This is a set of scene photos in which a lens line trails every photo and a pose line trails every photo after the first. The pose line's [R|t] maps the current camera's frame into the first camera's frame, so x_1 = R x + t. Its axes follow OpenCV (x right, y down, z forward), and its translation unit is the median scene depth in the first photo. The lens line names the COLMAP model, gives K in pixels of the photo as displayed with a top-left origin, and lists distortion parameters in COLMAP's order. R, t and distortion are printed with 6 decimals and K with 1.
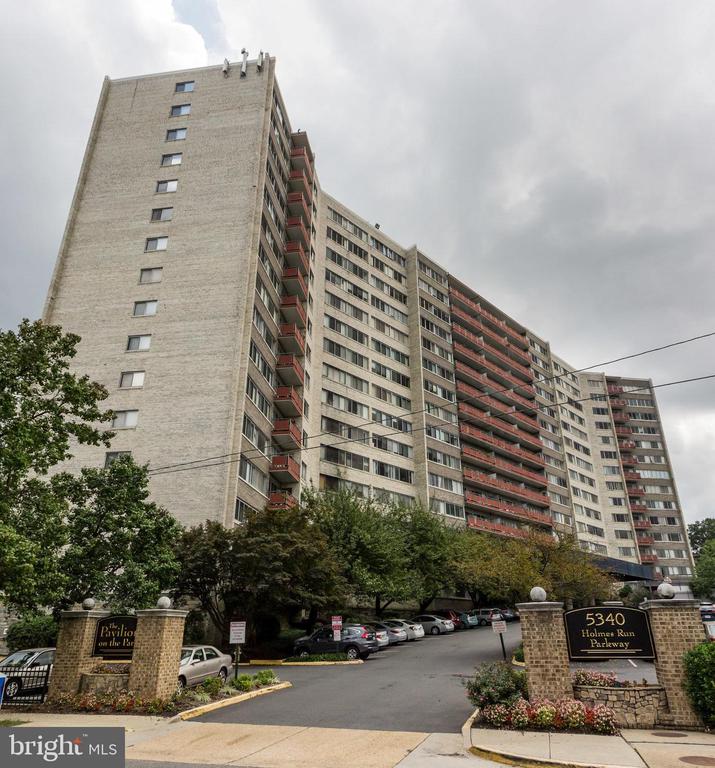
lens RADIAL K [[556.8, 0, 357.5], [0, 556.8, 384.0], [0, 0, 1]] dist [-0.004667, 0.008157]
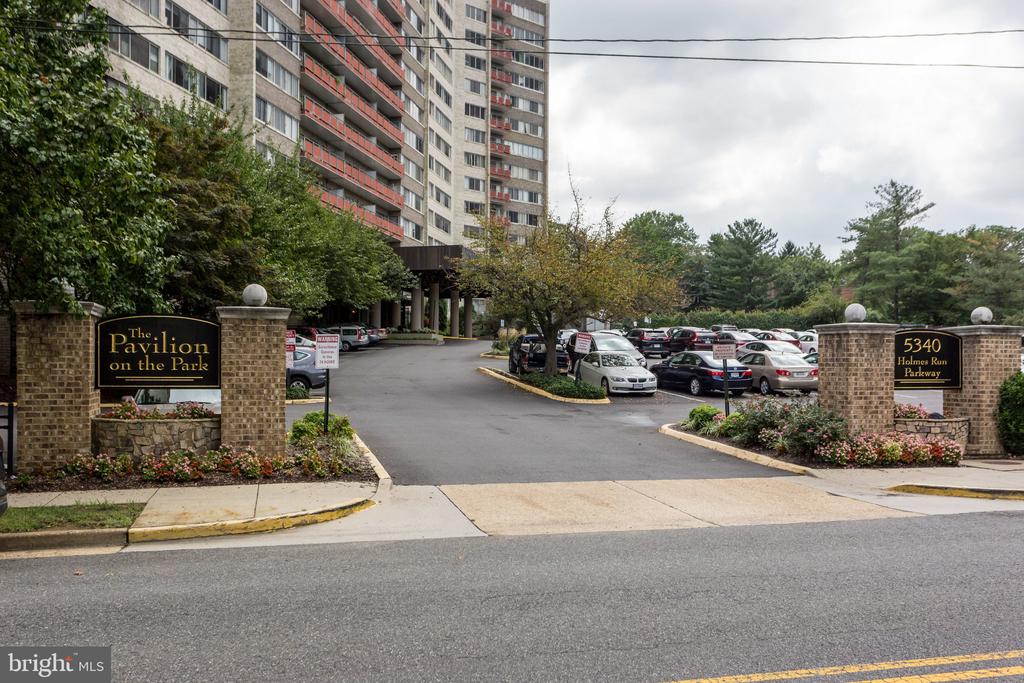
lens RADIAL K [[932.4, 0, 517.0], [0, 932.4, 375.4], [0, 0, 1]] dist [0.005607, 0.008143]
pose [[0.835534, 0.006919, 0.549395, -0.126564], [-0.237453, 0.906266, 0.349712, 0.020579], [-0.495479, -0.422651, 0.758859, 0.039332]]
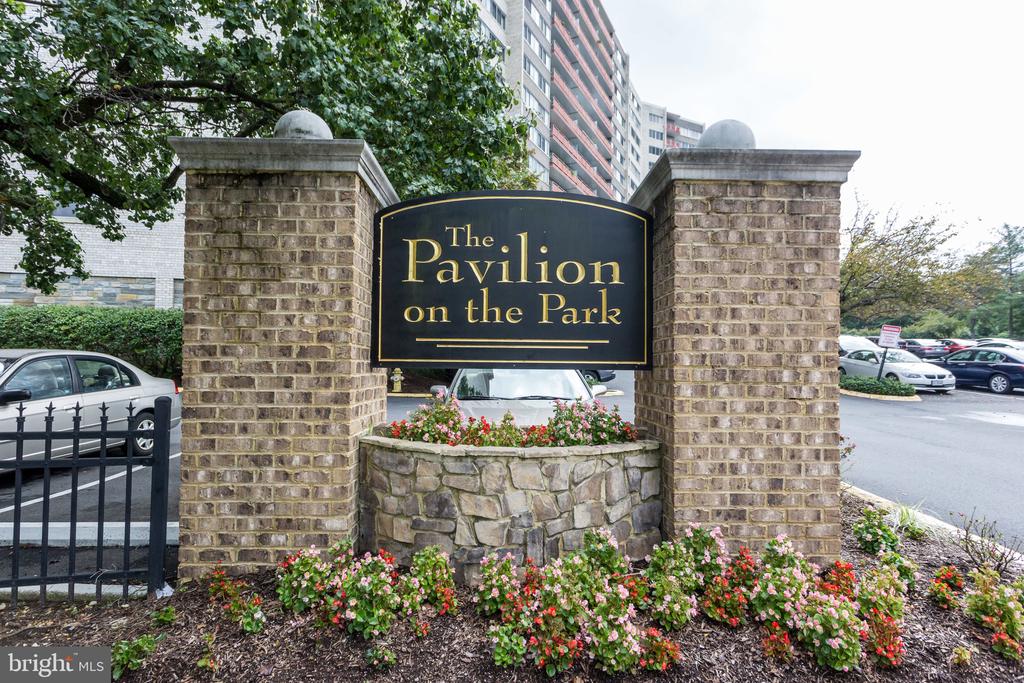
lens RADIAL K [[555.3, 0, 510.6], [0, 555.3, 356.6], [0, 0, 1]] dist [-0.001958, -0.000125]
pose [[0.949380, 0.024983, 0.313135, -0.100773], [-0.144966, 0.919183, 0.366179, 0.081920], [-0.278680, -0.393037, 0.876276, 0.163782]]
